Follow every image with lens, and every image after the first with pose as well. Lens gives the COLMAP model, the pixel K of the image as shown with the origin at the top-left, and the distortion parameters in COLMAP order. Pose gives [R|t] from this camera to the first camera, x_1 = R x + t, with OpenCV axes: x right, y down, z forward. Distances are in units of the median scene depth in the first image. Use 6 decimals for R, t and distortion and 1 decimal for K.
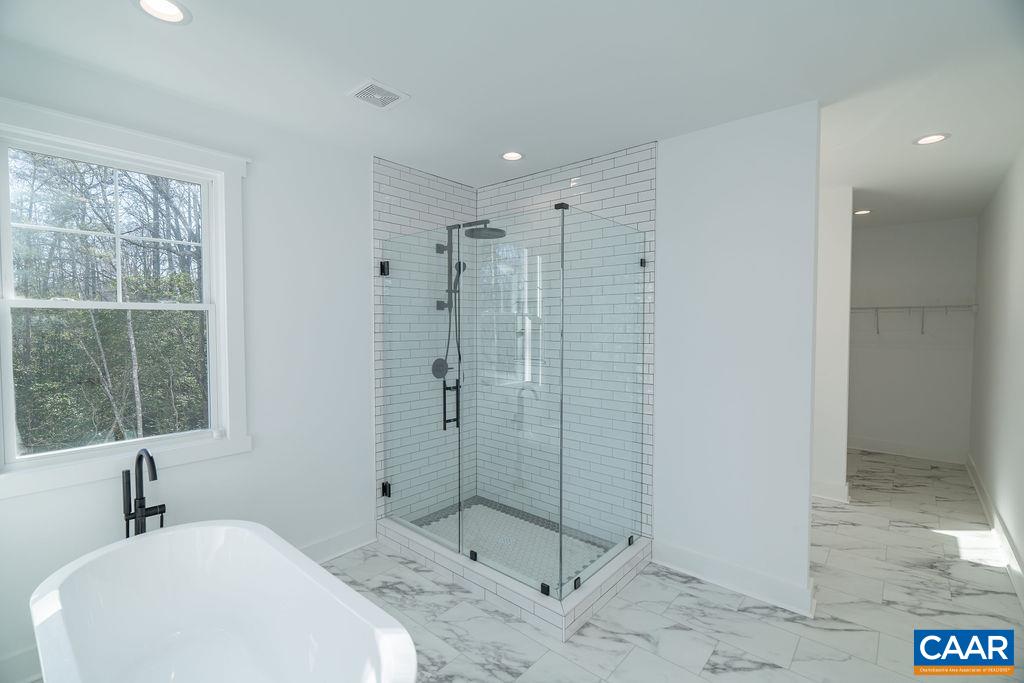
lens RADIAL K [[458.6, 0, 510.8], [0, 458.6, 337.9], [0, 0, 1]] dist [-0.004214, 0.000140]
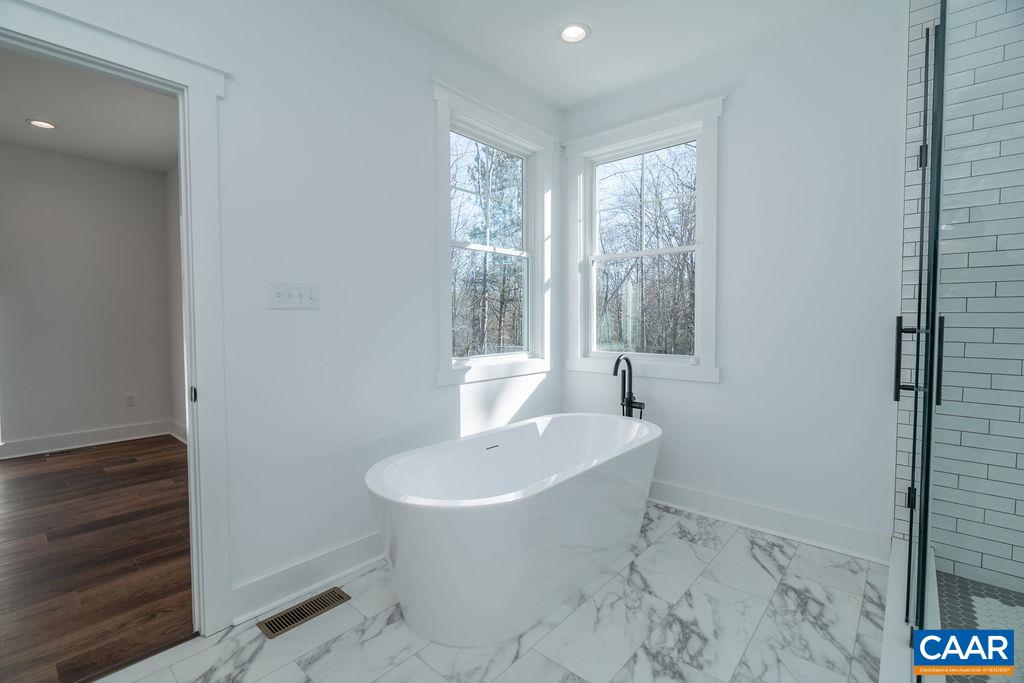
lens RADIAL K [[466.8, 0, 511.5], [0, 466.8, 337.5], [0, 0, 1]] dist [-0.002564, -0.000173]
pose [[-0.012046, 0.039554, -0.999145, 0.471598], [-0.028624, 0.998794, 0.039886, 0.114741], [0.999518, 0.029080, -0.010899, 0.533314]]
